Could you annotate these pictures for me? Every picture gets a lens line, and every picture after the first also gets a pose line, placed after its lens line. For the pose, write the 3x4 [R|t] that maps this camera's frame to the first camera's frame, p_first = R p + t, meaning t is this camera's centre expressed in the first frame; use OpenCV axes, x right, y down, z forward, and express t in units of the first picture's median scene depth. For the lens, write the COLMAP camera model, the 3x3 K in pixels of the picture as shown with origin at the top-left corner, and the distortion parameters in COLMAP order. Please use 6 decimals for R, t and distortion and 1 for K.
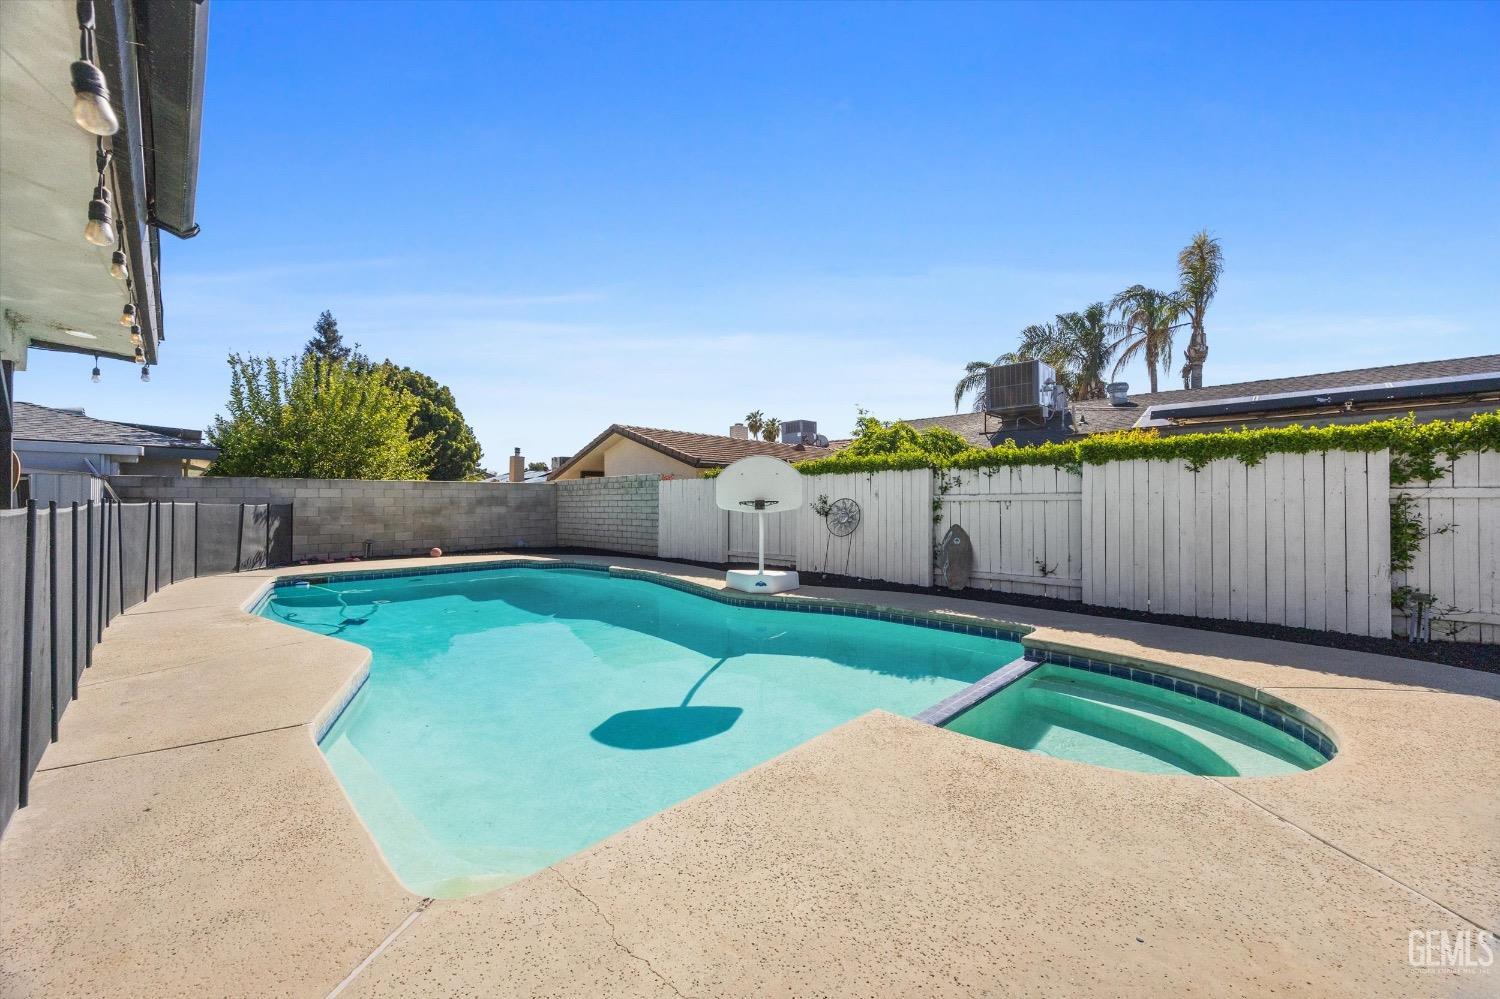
lens RADIAL K [[593.2, 0, 744.0], [0, 593.2, 498.7], [0, 0, 1]] dist [-0.000512, 0.000191]
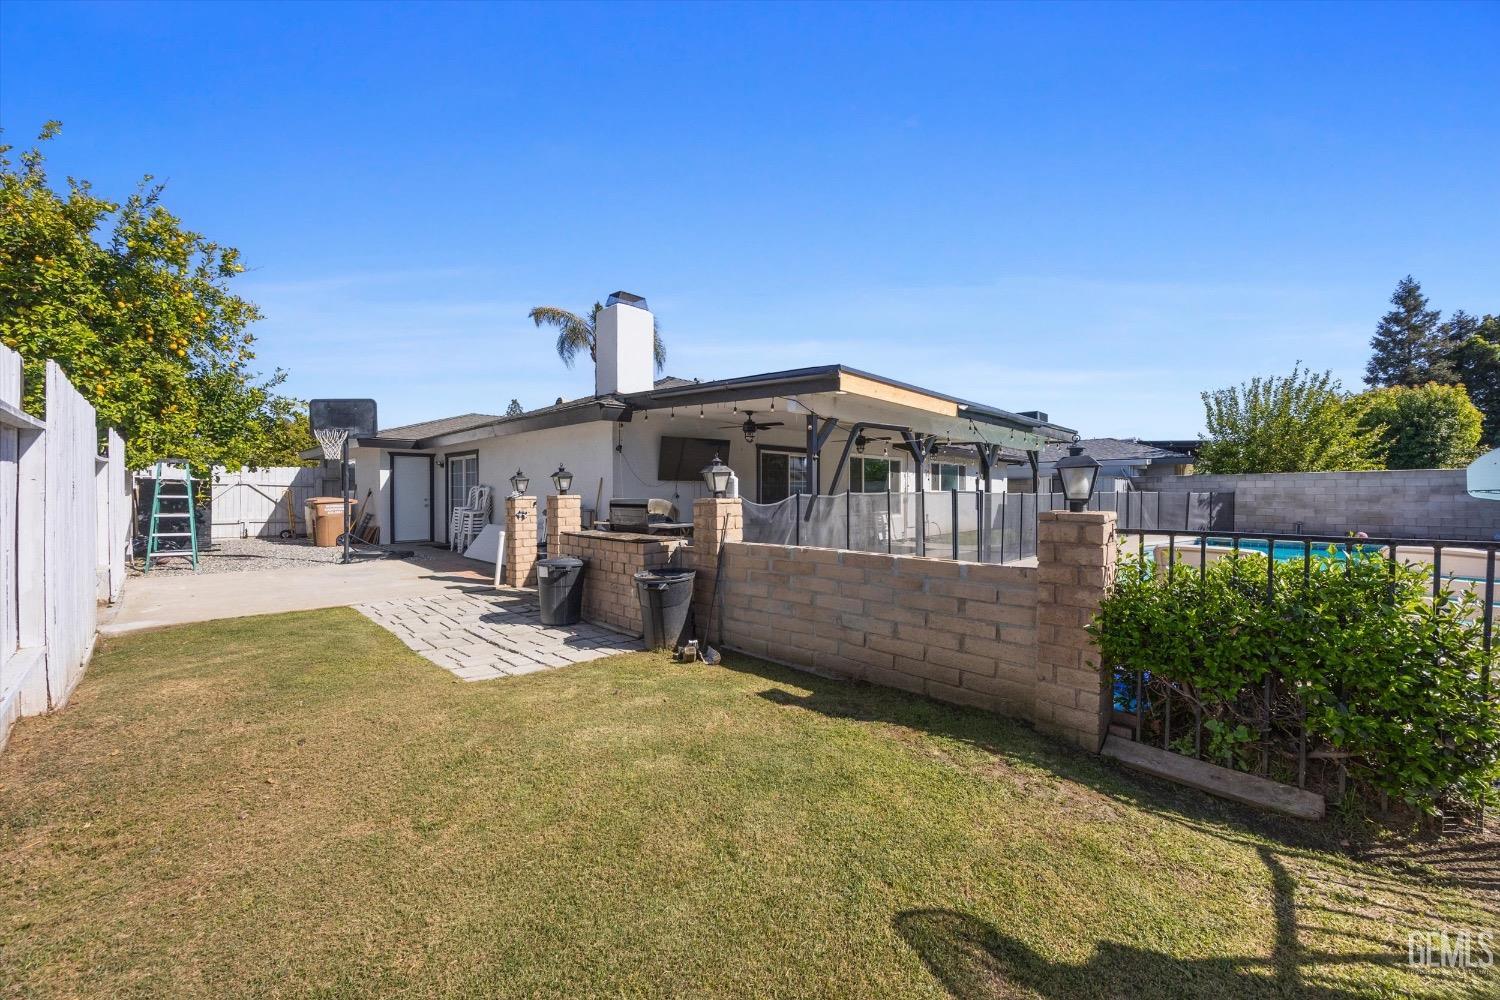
lens RADIAL K [[593.2, 0, 748.0], [0, 593.2, 496.8], [0, 0, 1]] dist [-0.000512, 0.000191]
pose [[0.057668, 0.008835, -0.998297, 0.528011], [0.011630, 0.999887, 0.009521, -0.007331], [0.998268, -0.012160, 0.057559, -0.218175]]
